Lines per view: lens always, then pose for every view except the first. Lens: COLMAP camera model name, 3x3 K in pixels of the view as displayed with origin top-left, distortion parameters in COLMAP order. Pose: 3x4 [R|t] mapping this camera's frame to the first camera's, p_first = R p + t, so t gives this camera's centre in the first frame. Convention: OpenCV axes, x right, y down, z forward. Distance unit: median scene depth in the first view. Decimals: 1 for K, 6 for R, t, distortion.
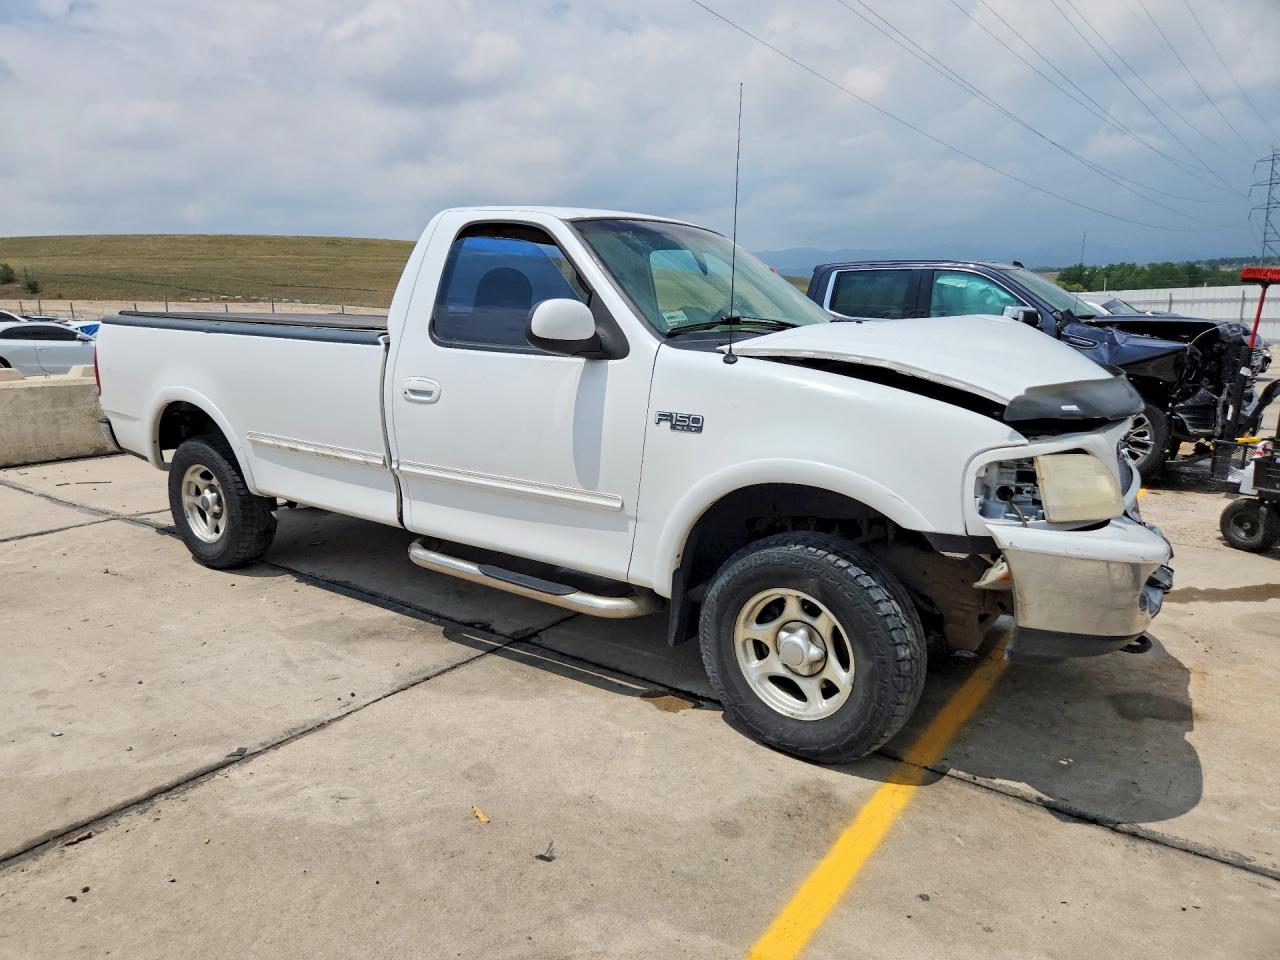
lens RADIAL K [[900.7, 0, 629.4], [0, 900.7, 487.9], [0, 0, 1]] dist [0.047407, -0.042086]
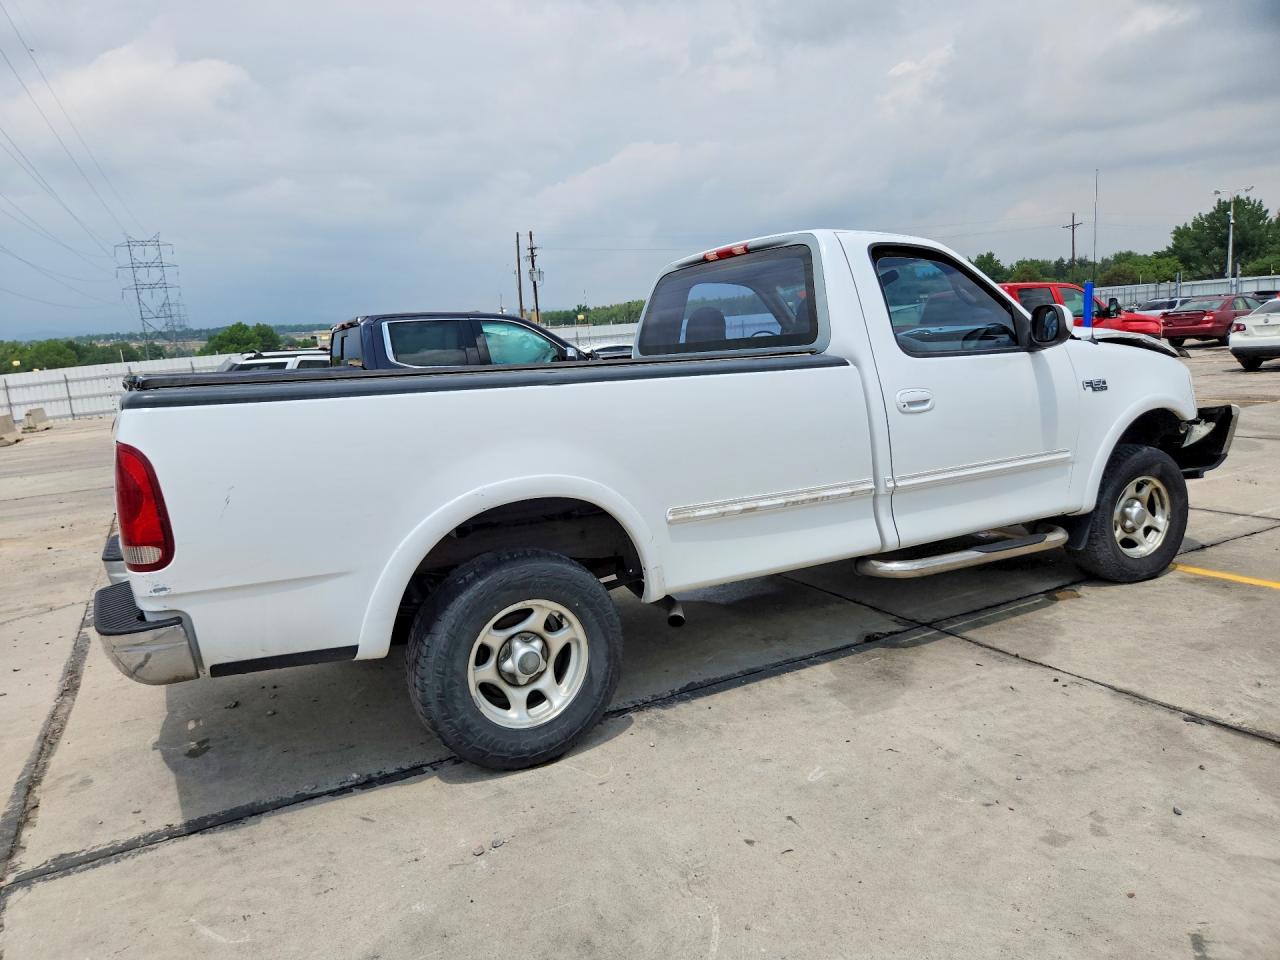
lens RADIAL K [[868.3, 0, 636.5], [0, 868.3, 473.6], [0, 0, 1]] dist [-0.008648, -0.010832]
pose [[0.418573, -0.160431, 0.893901, -1.395490], [0.244416, 0.967858, 0.059255, -0.182342], [-0.874676, 0.193681, 0.444331, 0.961996]]
